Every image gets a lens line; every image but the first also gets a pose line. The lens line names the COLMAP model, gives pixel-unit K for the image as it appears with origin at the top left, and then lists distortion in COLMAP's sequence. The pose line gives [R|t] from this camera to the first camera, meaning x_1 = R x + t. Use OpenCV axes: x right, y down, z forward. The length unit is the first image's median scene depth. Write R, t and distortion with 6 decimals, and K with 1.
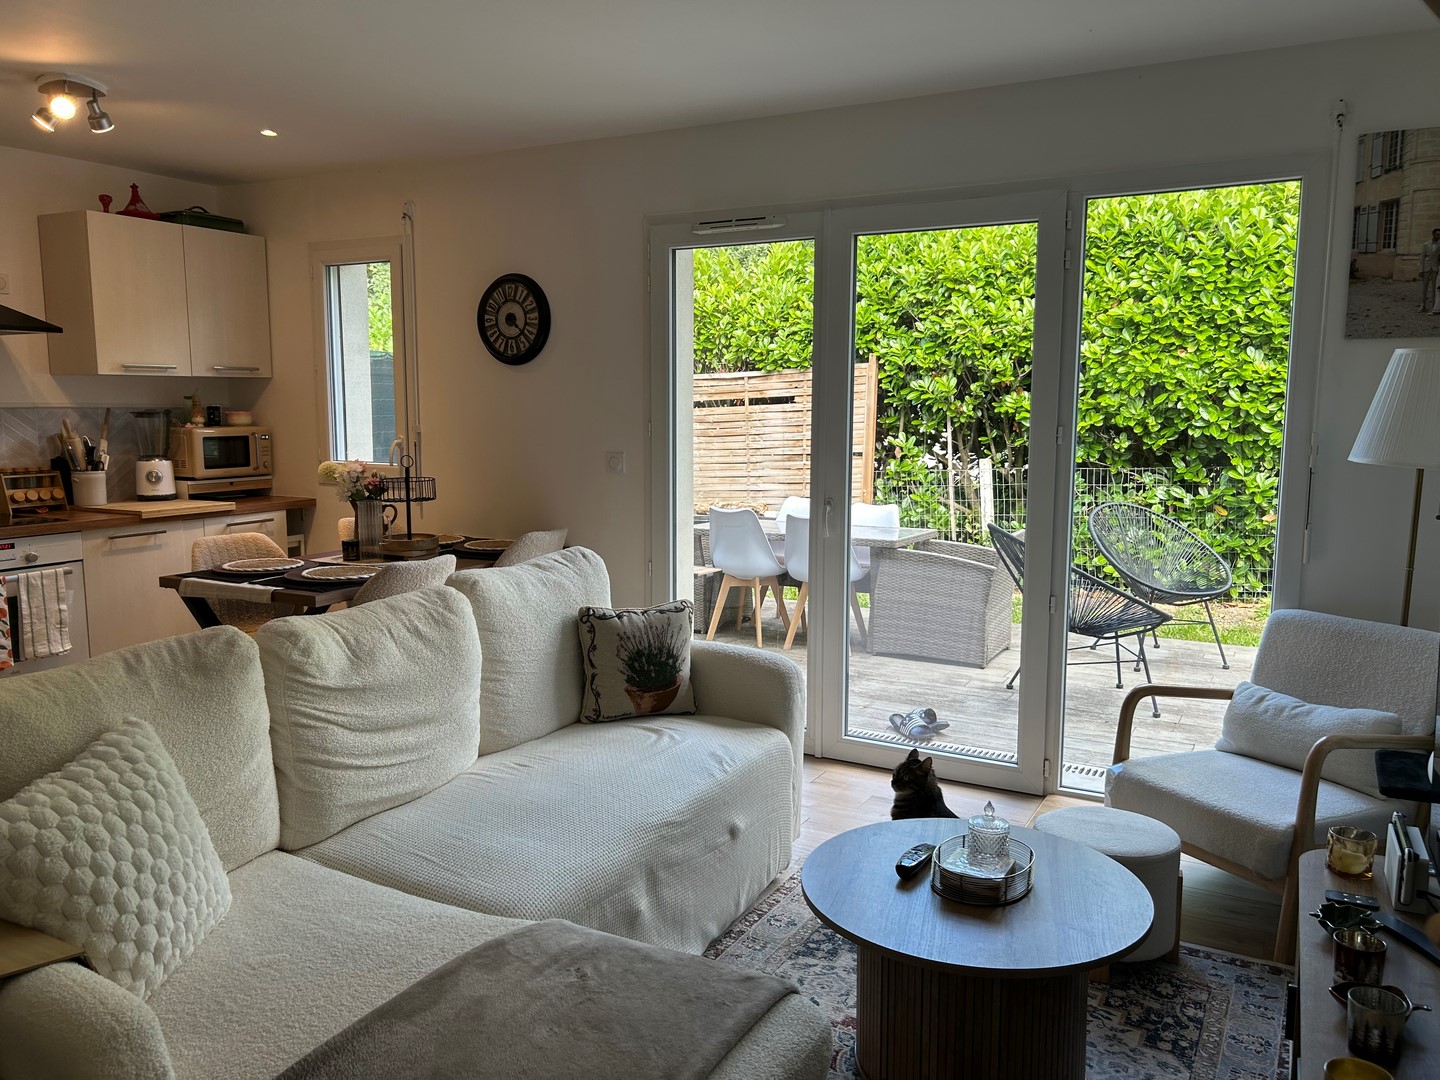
lens RADIAL K [[1092.0, 0, 732.9], [0, 1092.0, 538.3], [0, 0, 1]] dist [0.072104, -0.085347]
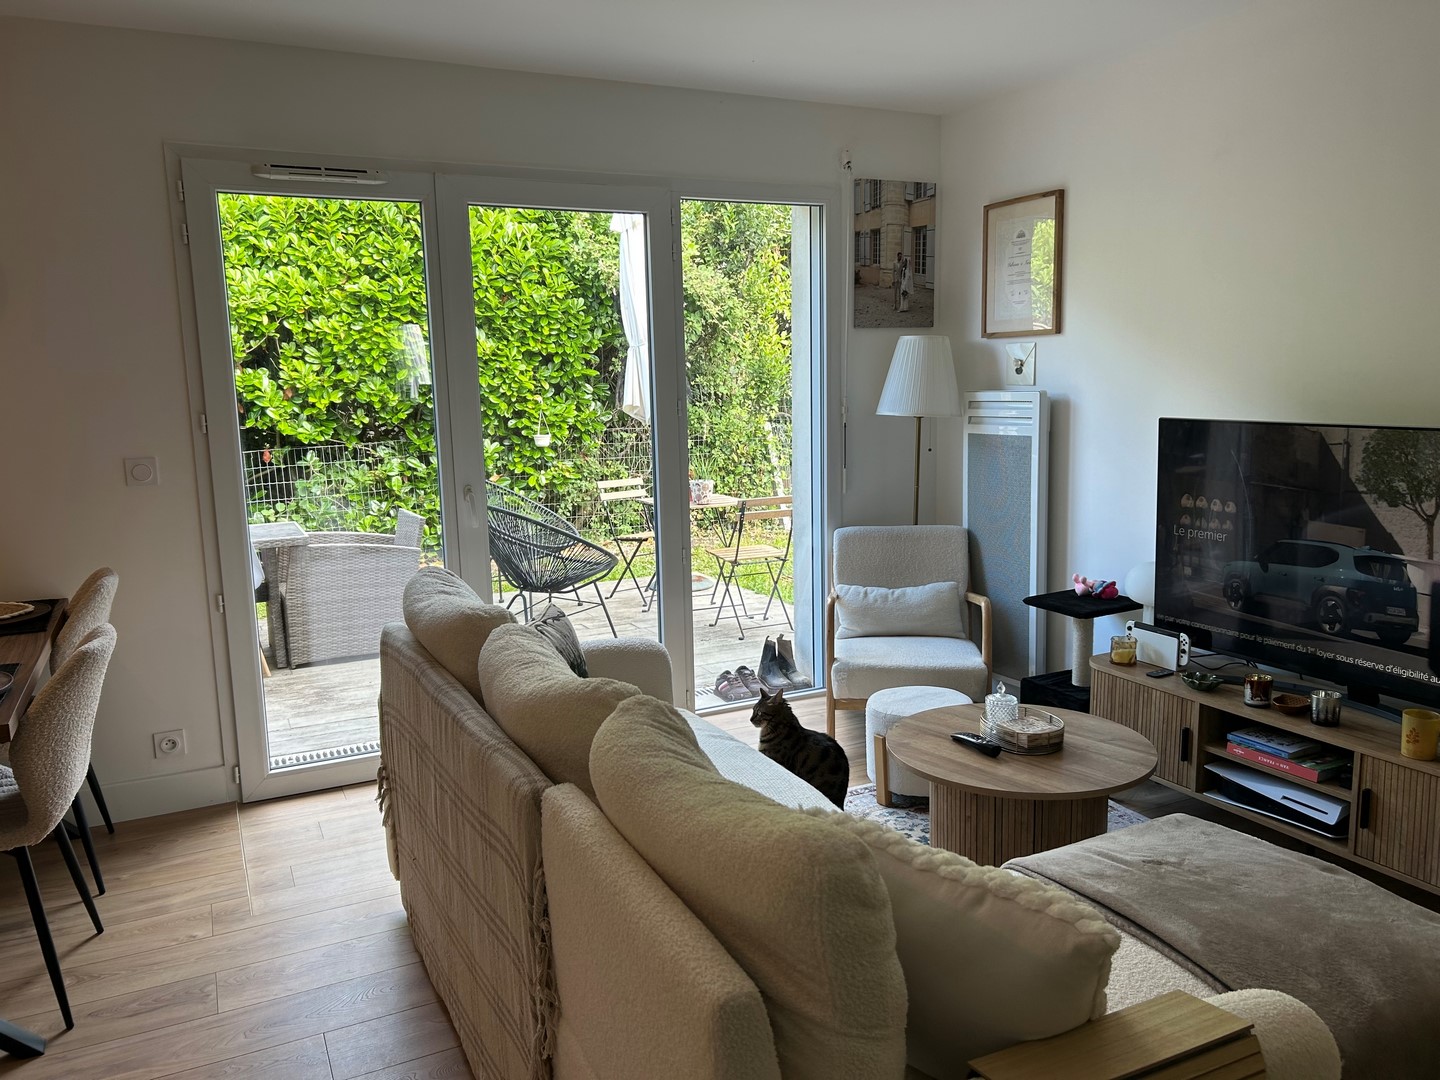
lens RADIAL K [[1092.0, 0, 732.9], [0, 1092.0, 538.3], [0, 0, 1]] dist [0.072104, -0.085347]
pose [[0.578617, -0.140732, 0.803366, -0.443070], [0.122159, 0.988843, 0.085240, -0.036562], [-0.806399, 0.048817, 0.589353, 0.218236]]
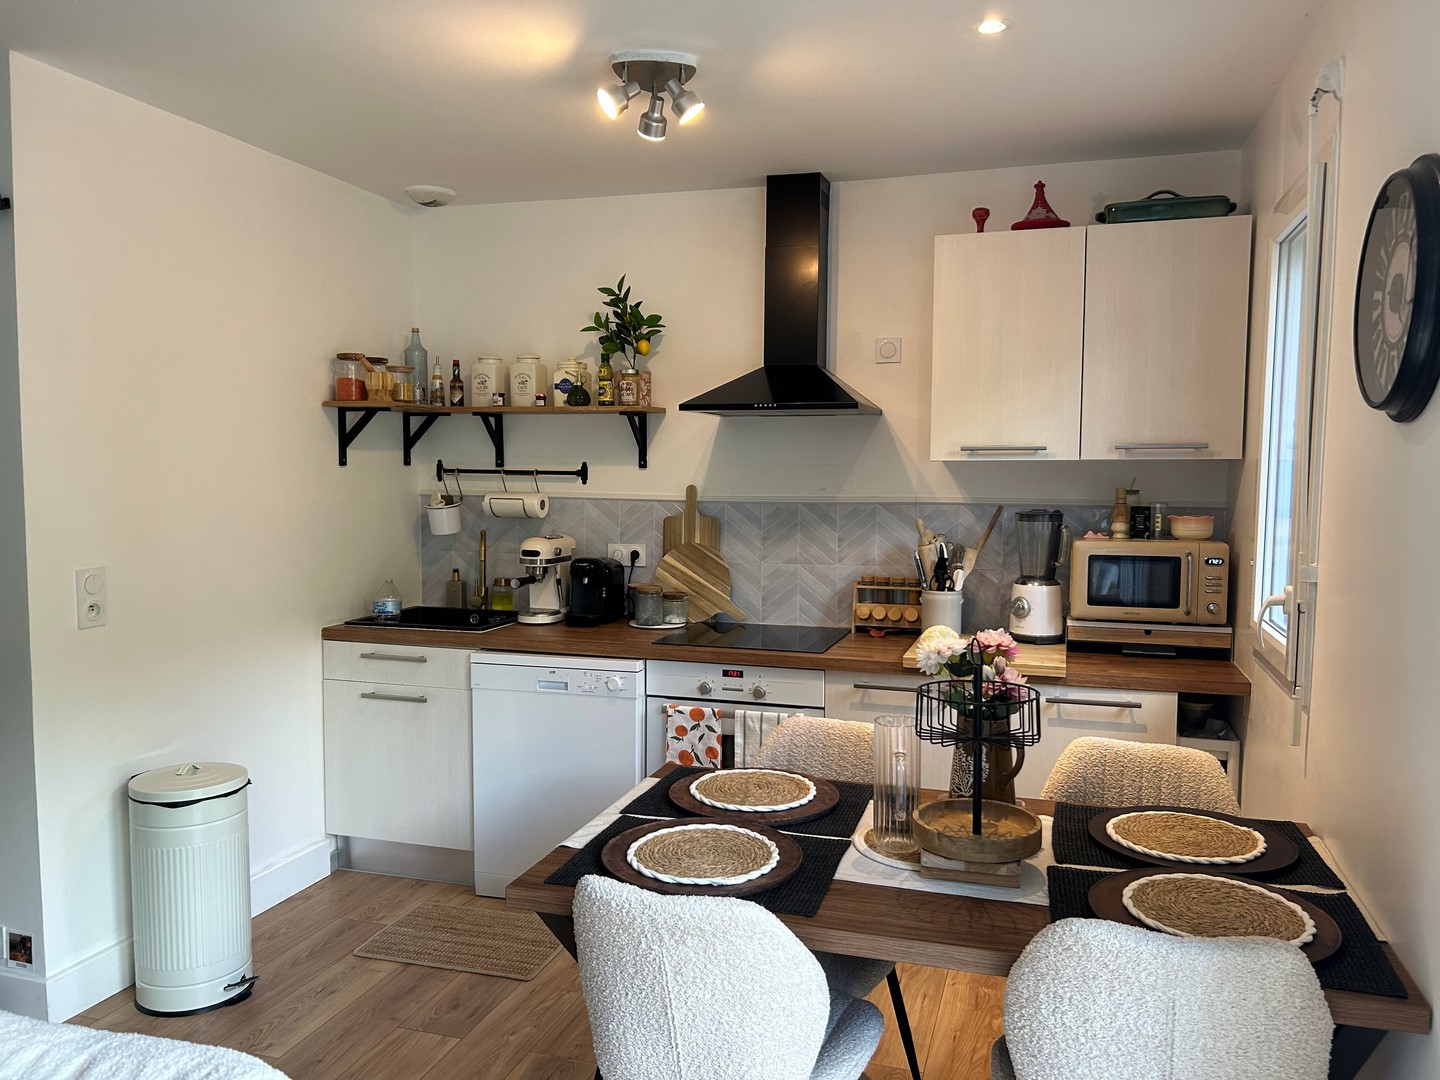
lens RADIAL K [[1076.2, 0, 739.1], [0, 1076.2, 551.1], [0, 0, 1]] dist [0.091196, -0.000445]
pose [[0.189593, 0.074397, -0.979040, 0.098283], [-0.127009, 0.990606, 0.050680, -0.103171], [0.973614, 0.114738, 0.197261, 0.701895]]
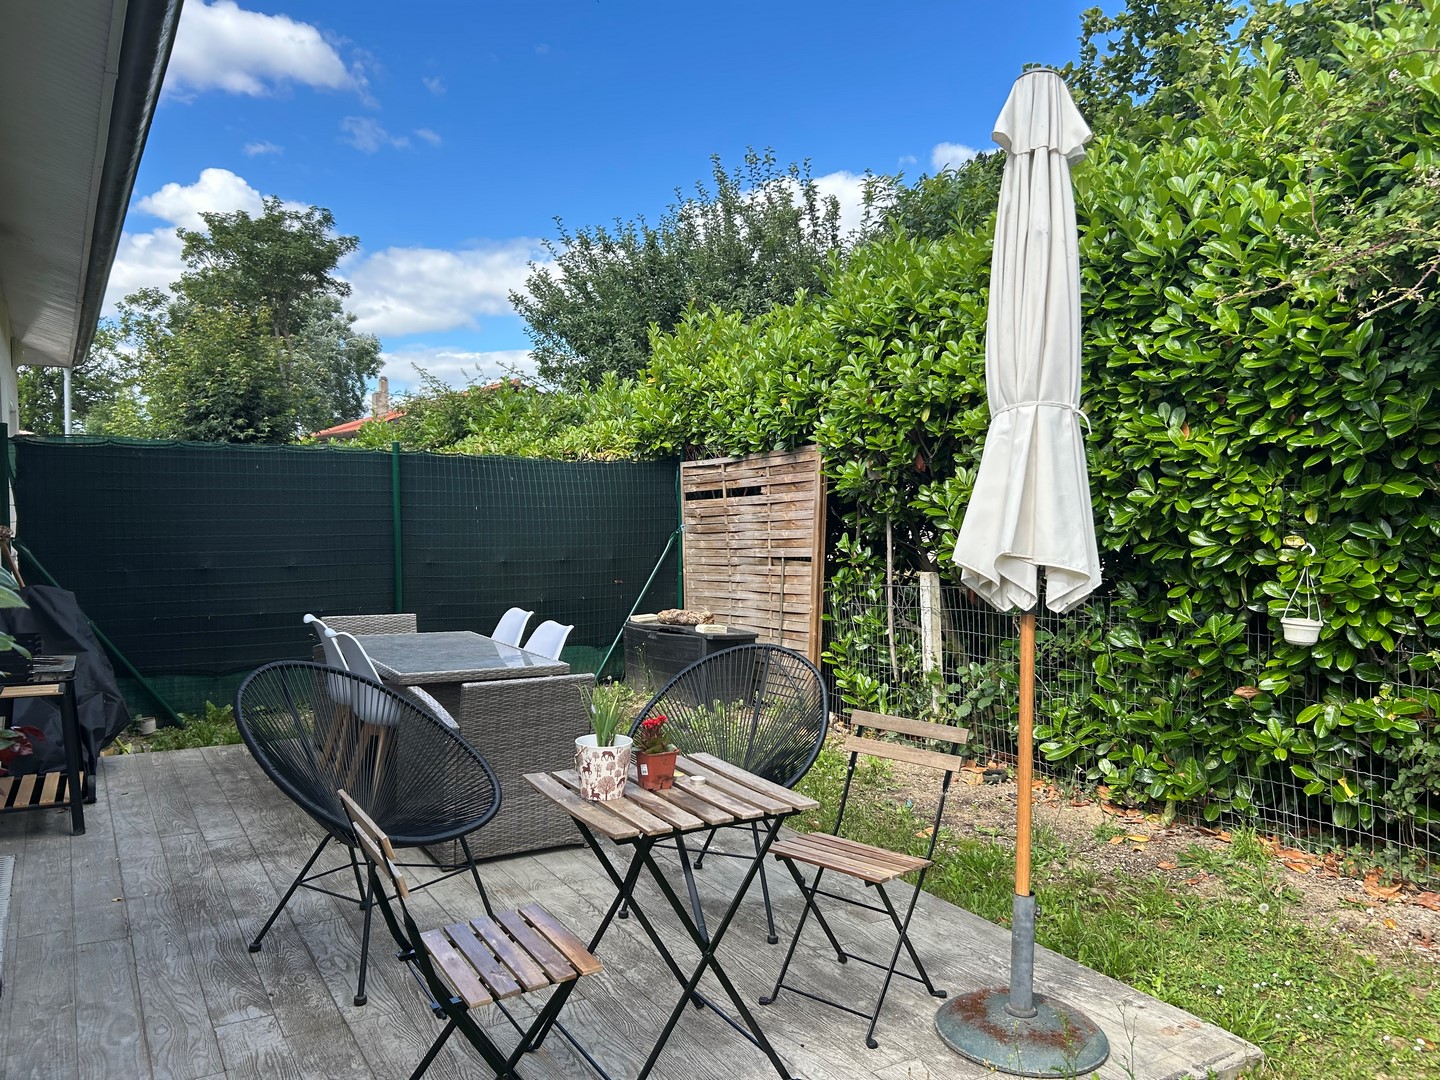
lens RADIAL K [[1092.0, 0, 732.9], [0, 1092.0, 538.3], [0, 0, 1]] dist [0.072104, -0.085347]
pose [[0.860530, 0.017504, -0.509099, 0.844049], [-0.058860, 0.996132, -0.065242, -0.068417], [0.505988, 0.086109, 0.858232, 0.545932]]
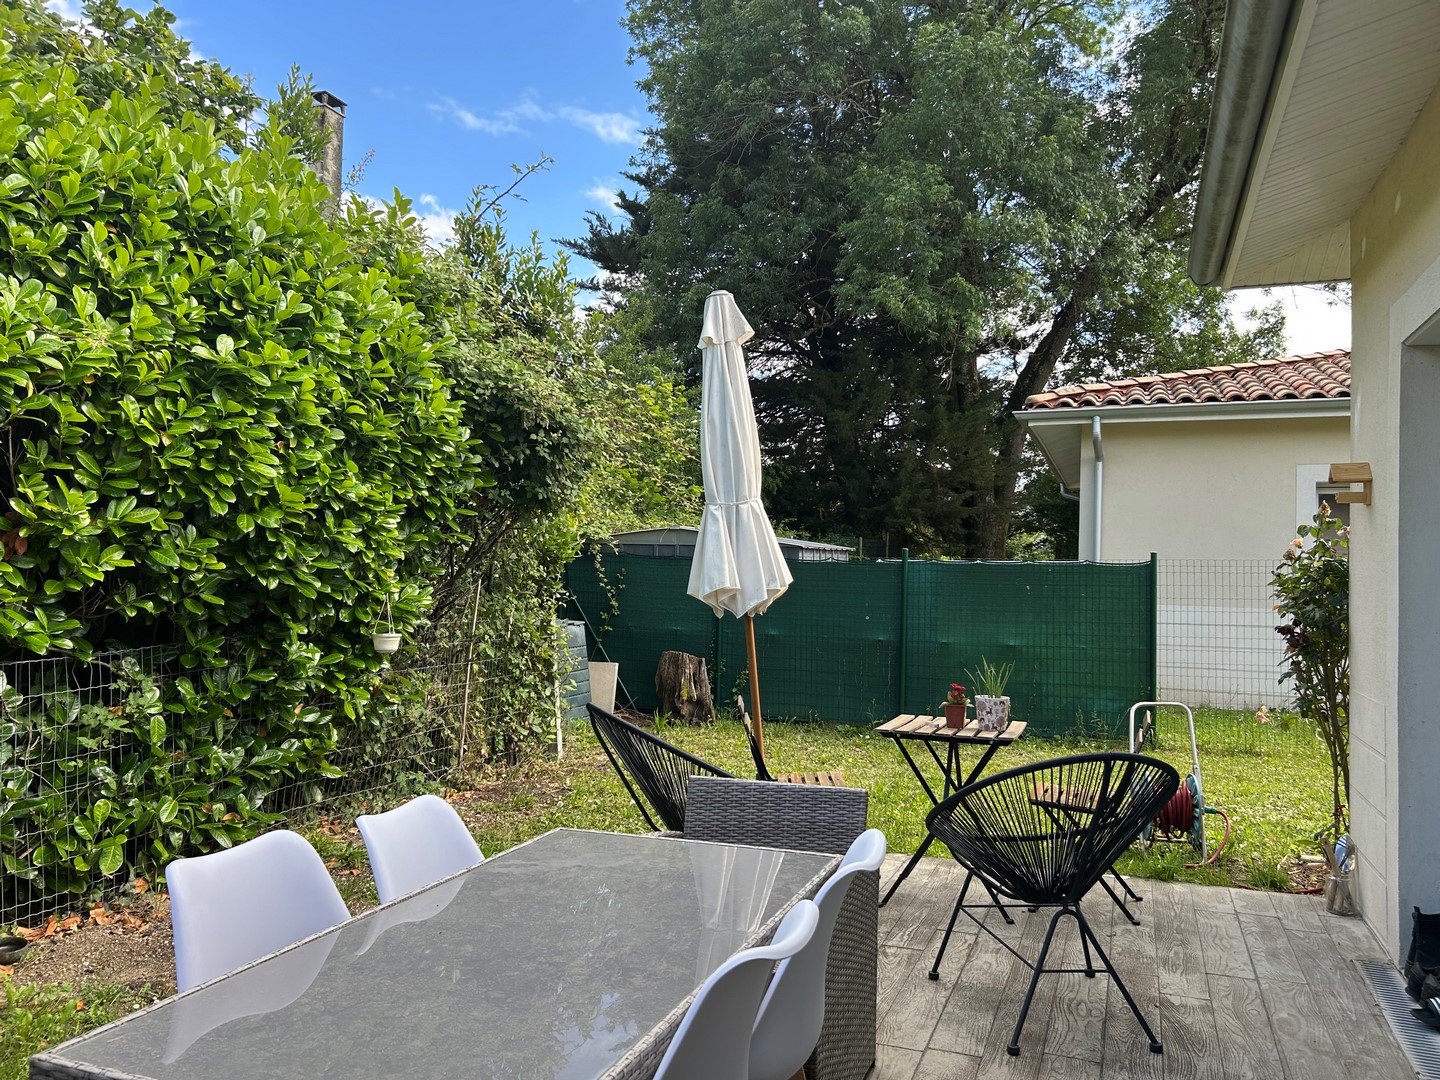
lens RADIAL K [[1086.3, 0, 723.9], [0, 1086.3, 544.9], [0, 0, 1]] dist [0.070689, -0.099964]
pose [[-0.127062, 0.015363, 0.991776, -0.300868], [0.100347, 0.994949, -0.002556, -0.137624], [-0.986806, 0.099197, -0.127962, 1.276153]]
